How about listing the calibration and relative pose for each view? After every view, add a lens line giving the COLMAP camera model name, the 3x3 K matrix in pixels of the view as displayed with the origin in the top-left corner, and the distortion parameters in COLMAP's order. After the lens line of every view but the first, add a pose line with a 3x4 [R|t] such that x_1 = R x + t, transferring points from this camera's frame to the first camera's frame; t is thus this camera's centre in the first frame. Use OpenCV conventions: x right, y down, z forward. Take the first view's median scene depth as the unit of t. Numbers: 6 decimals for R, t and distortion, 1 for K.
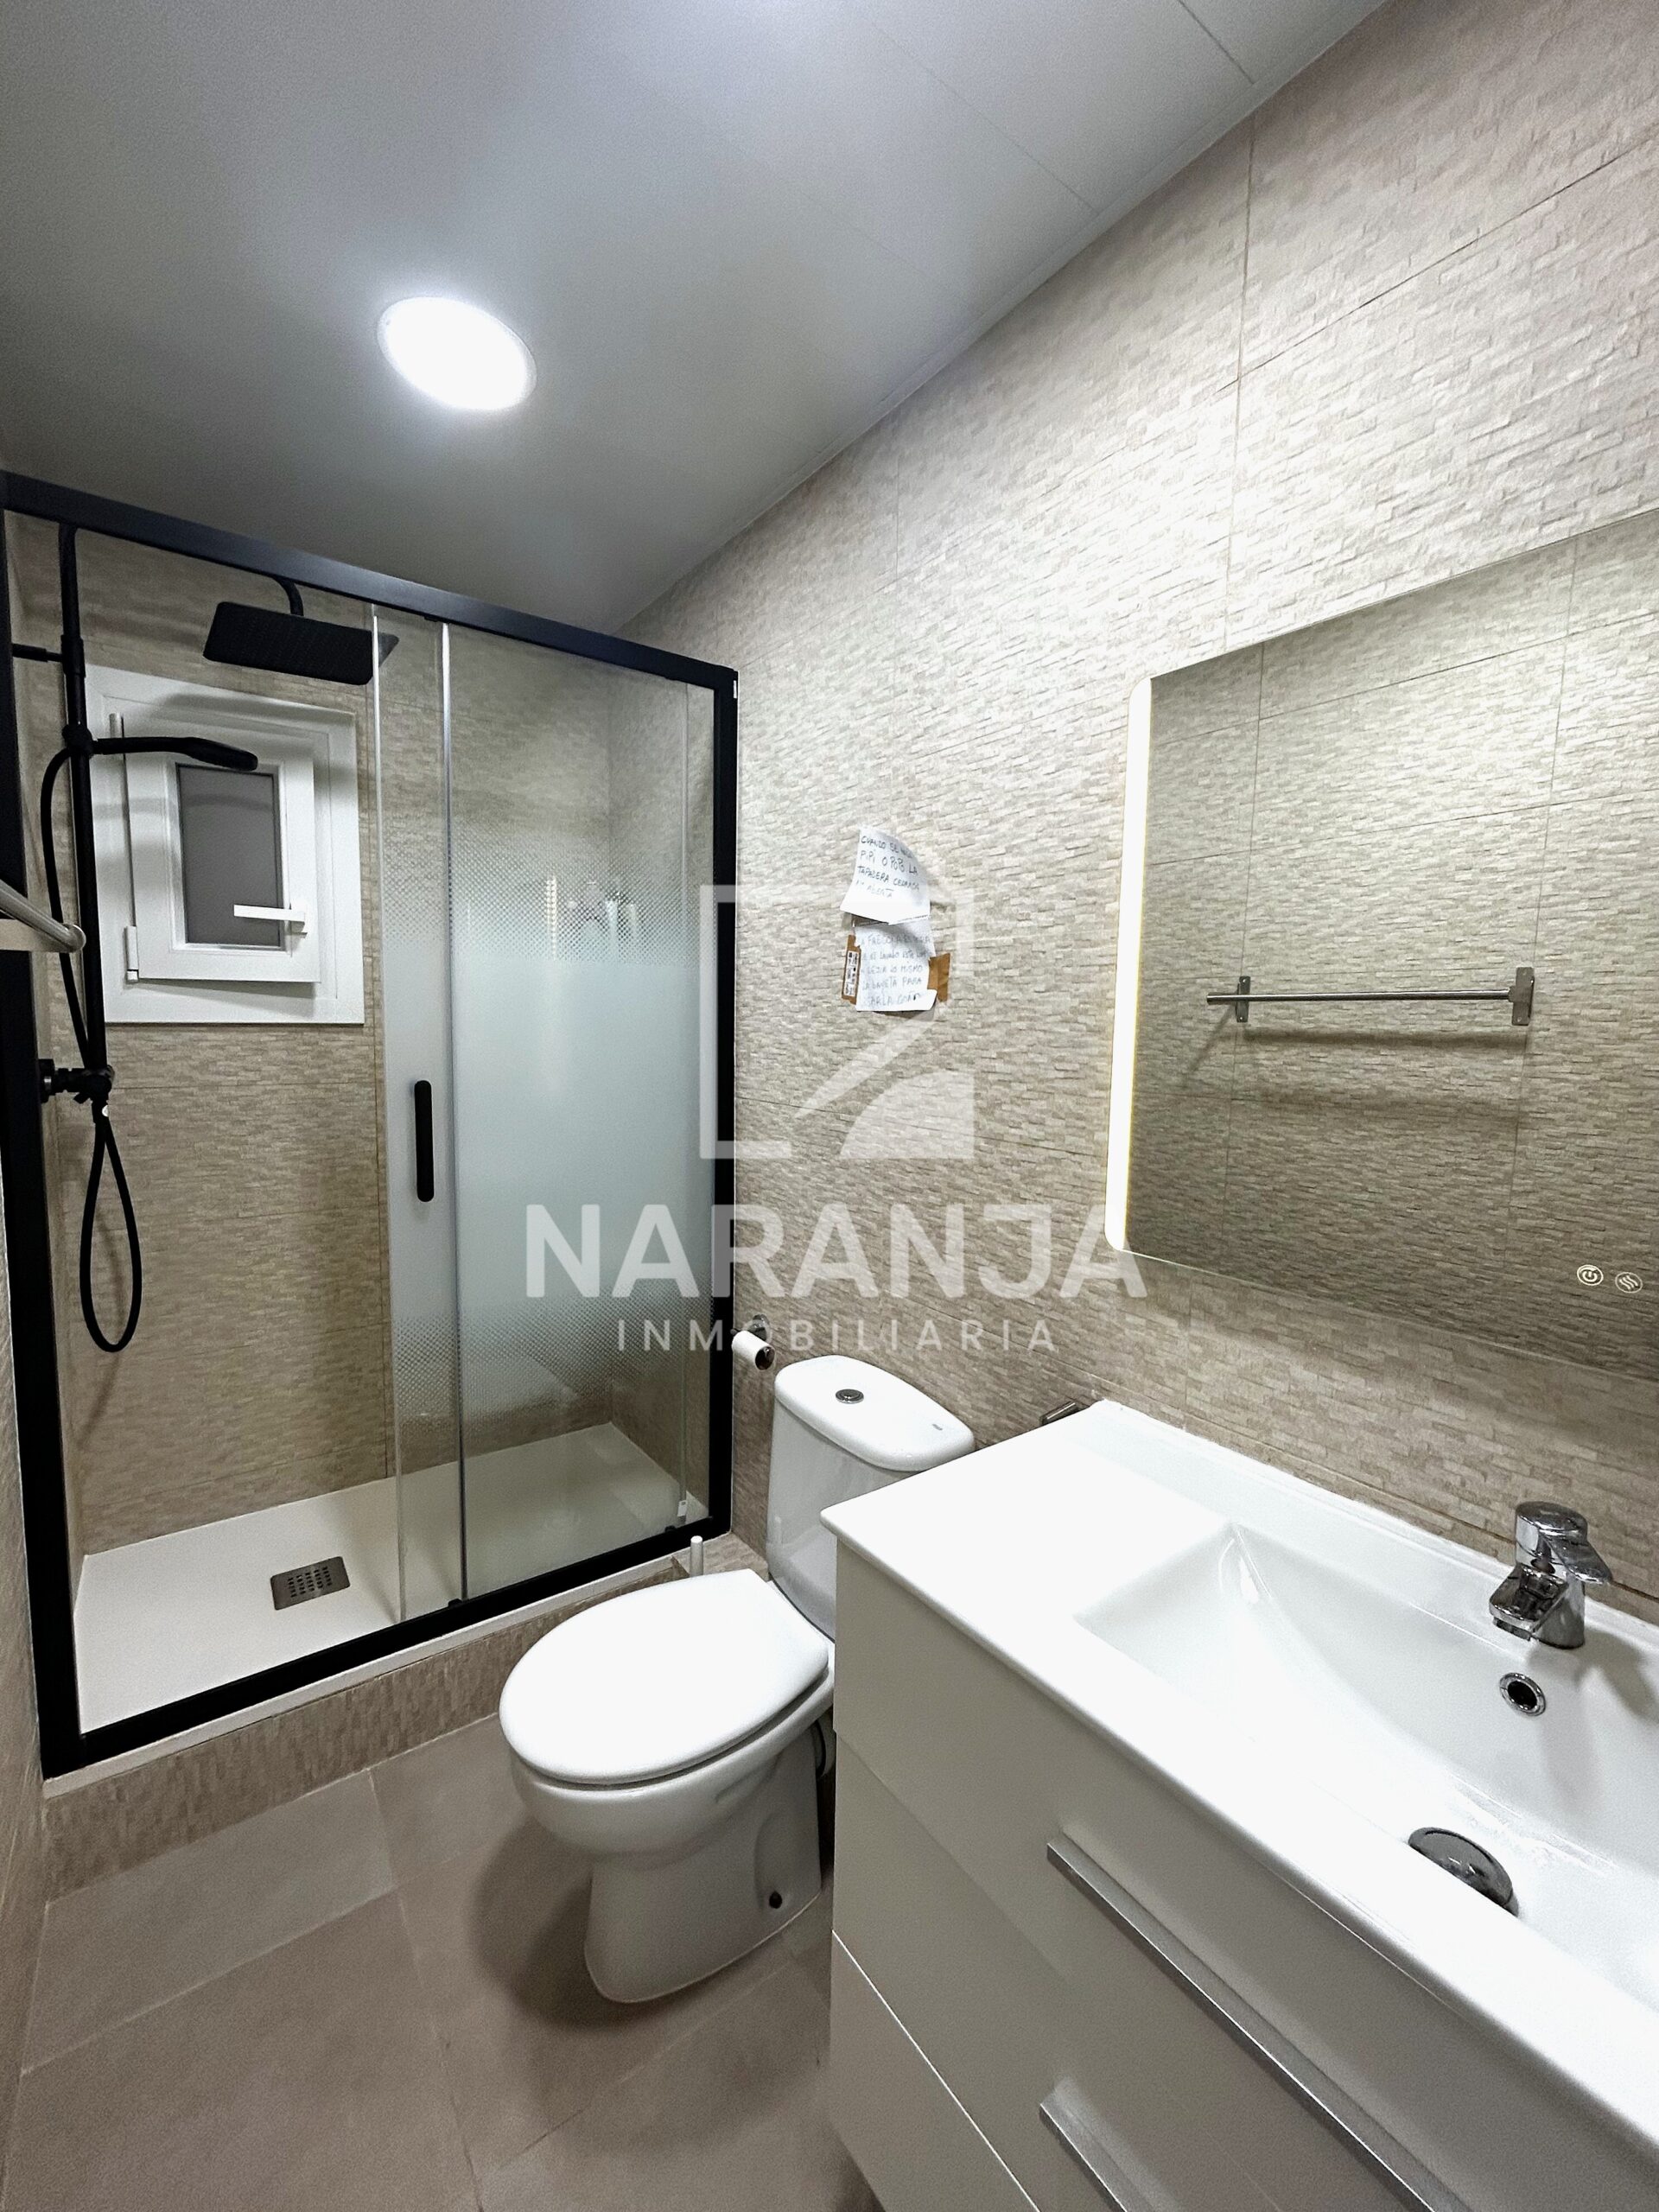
lens RADIAL K [[808.7, 0, 749.5], [0, 808.7, 1107.6], [0, 0, 1]] dist [0.008591, -0.000510]
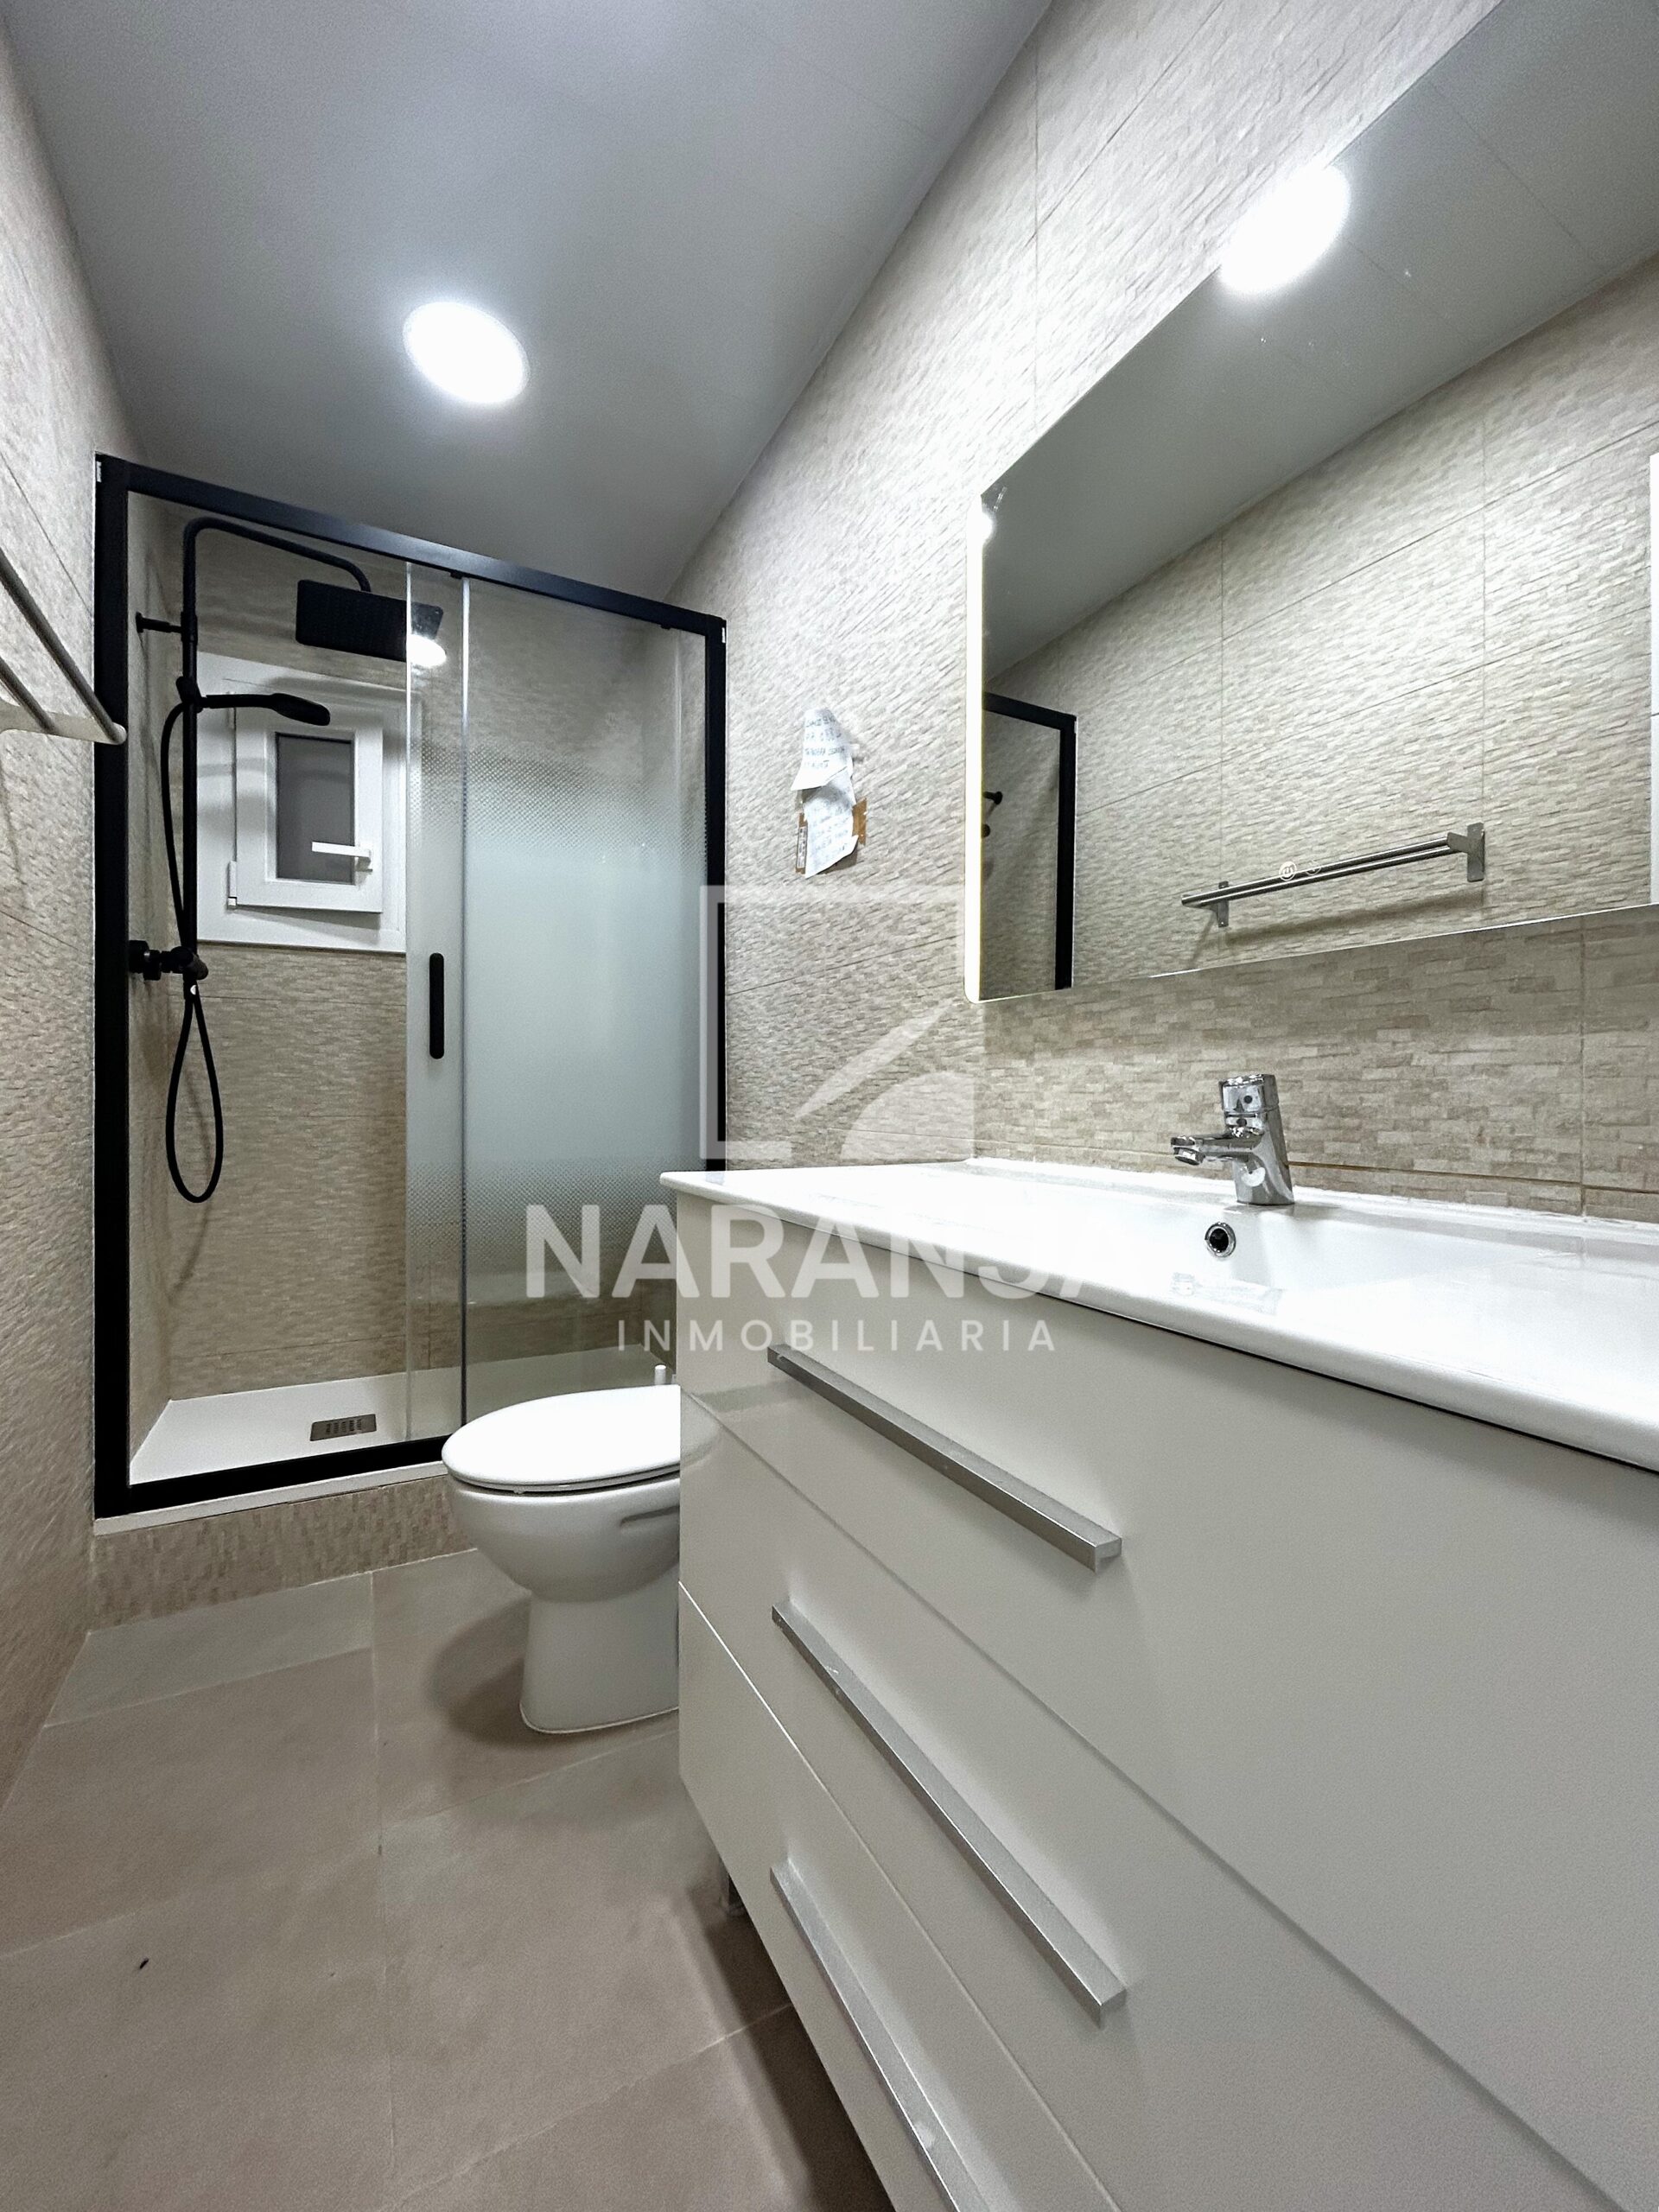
lens RADIAL K [[791.1, 0, 767.2], [0, 791.1, 1110.0], [0, 0, 1]] dist [-0.000543, 0.000422]
pose [[0.992590, 0.000390, -0.121514, 0.199245], [-0.009822, 0.996981, -0.077028, 0.263216], [0.121117, 0.077651, 0.989596, -0.050270]]
